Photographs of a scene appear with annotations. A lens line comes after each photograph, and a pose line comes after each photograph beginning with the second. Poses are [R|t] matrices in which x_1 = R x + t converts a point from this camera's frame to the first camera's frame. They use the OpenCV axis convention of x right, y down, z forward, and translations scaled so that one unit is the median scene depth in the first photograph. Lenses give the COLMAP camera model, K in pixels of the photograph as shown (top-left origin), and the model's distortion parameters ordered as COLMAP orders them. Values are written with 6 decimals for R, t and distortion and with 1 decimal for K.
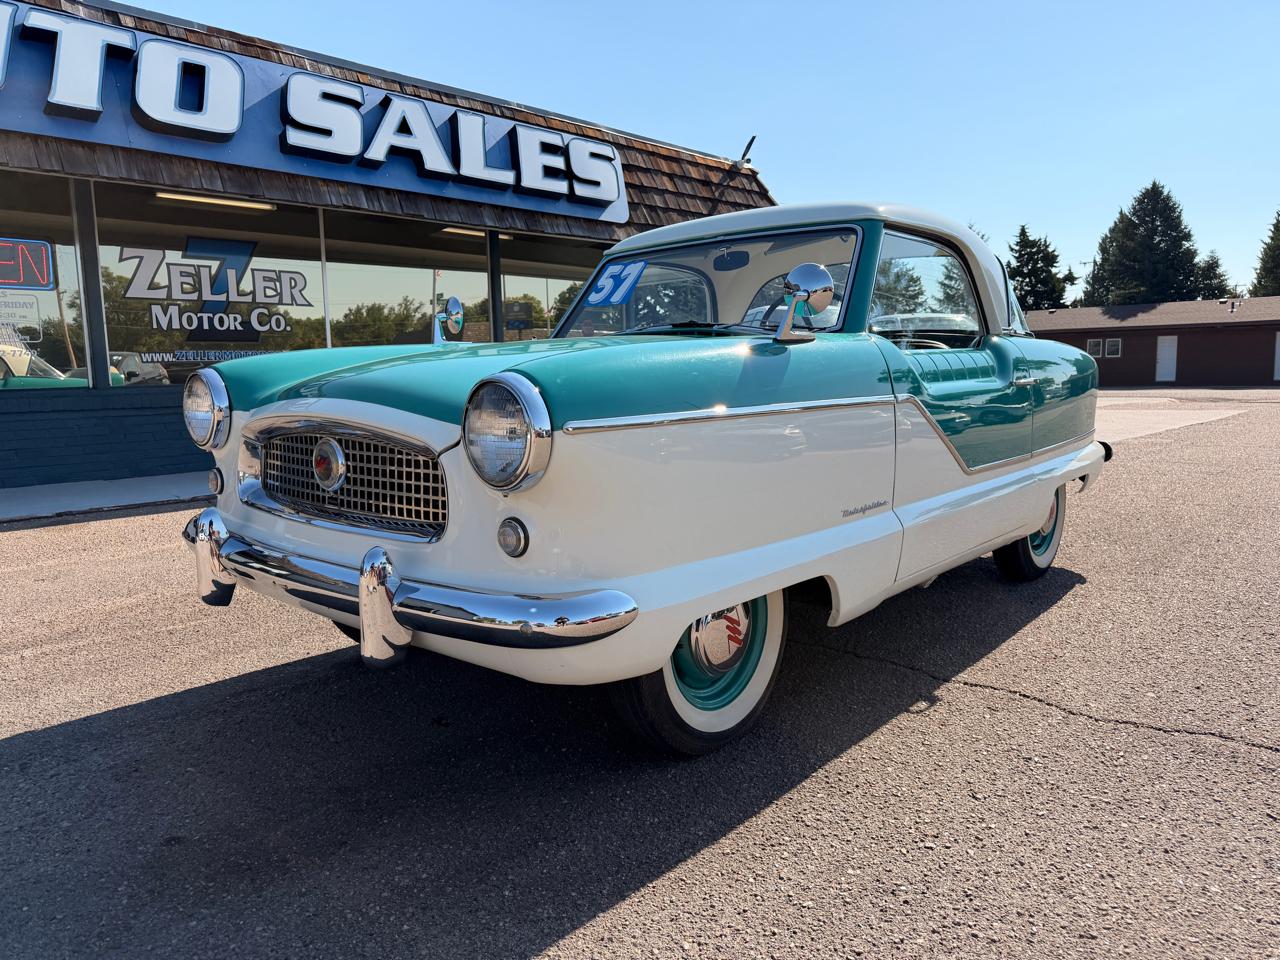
lens RADIAL K [[920.1, 0, 639.5], [0, 920.1, 482.7], [0, 0, 1]] dist [0.004326, -0.008002]
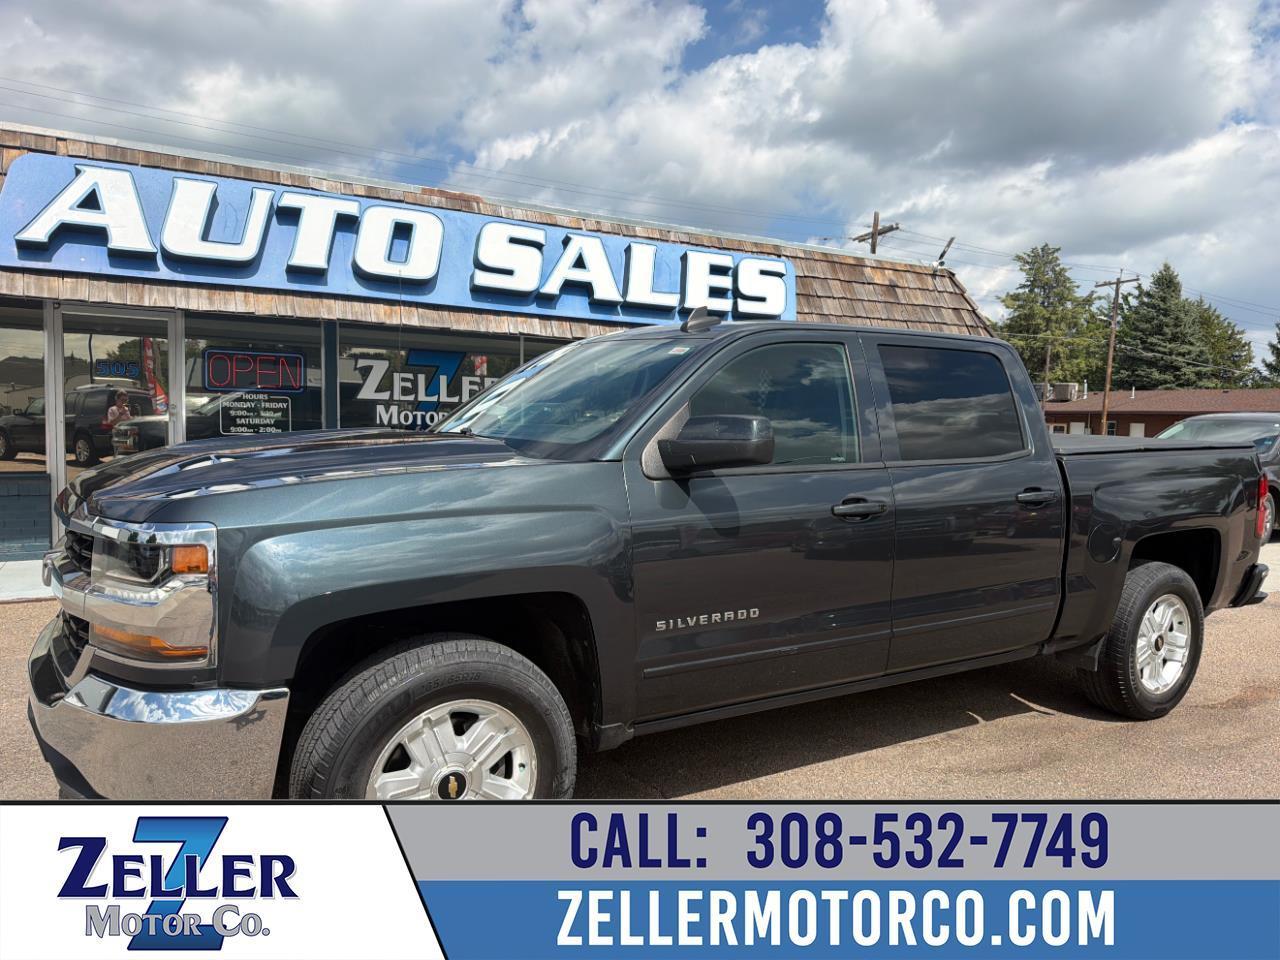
lens RADIAL K [[898.8, 0, 632.6], [0, 898.8, 480.3], [0, 0, 1]] dist [0.121596, -0.191442]
pose [[0.952093, 0.062714, -0.299308, 0.155064], [-0.078295, 0.996114, -0.040340, -0.067556], [0.295615, 0.061842, 0.953304, -0.043677]]
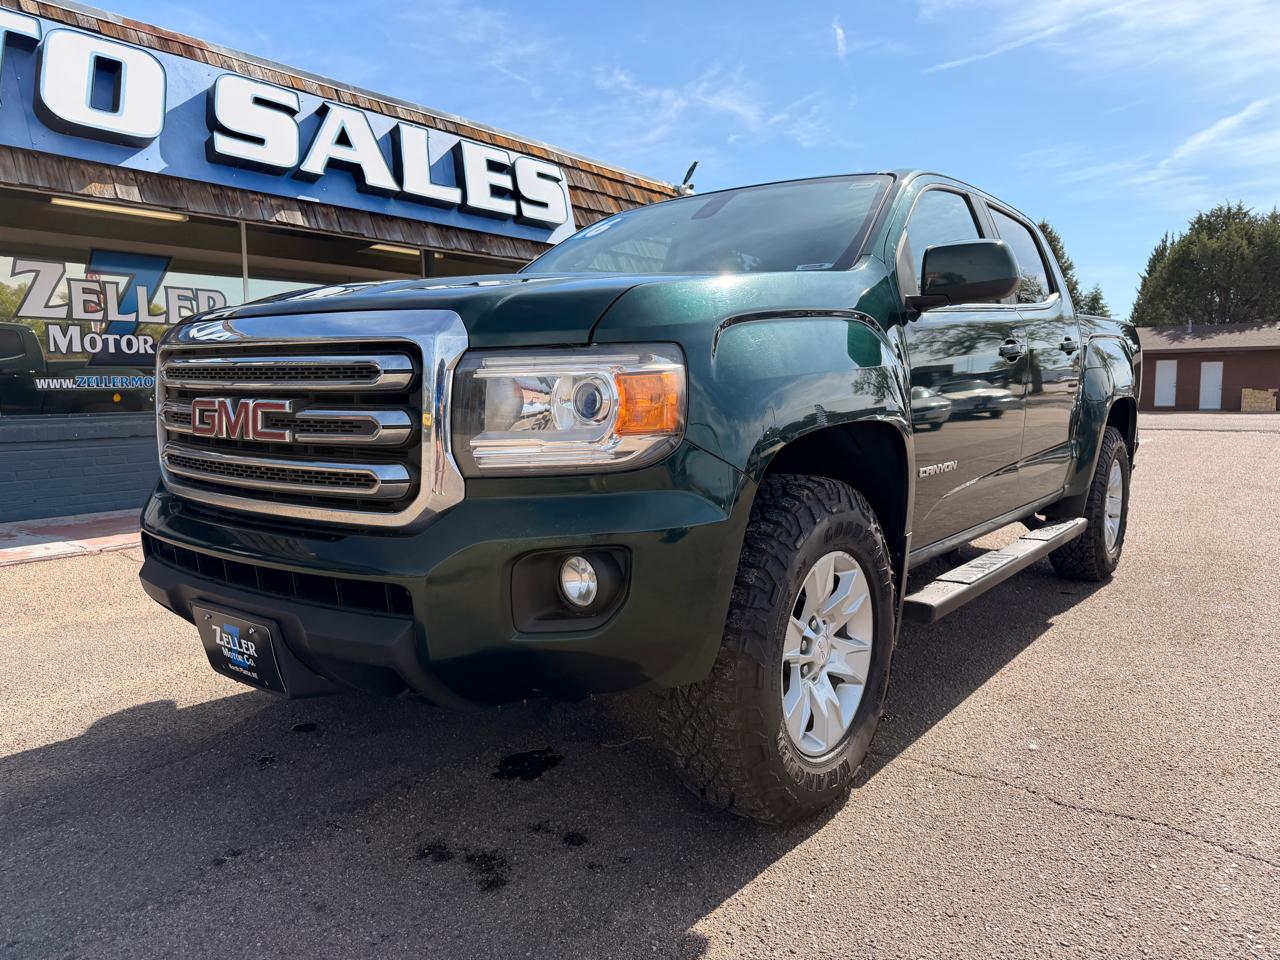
lens RADIAL K [[919.2, 0, 642.5], [0, 919.2, 480.3], [0, 0, 1]] dist [0.003487, -0.006999]
pose [[0.994331, 0.002060, 0.106312, -0.051717], [0.000111, 0.999792, -0.020415, -0.023955], [-0.106332, 0.020311, 0.994123, 0.057208]]
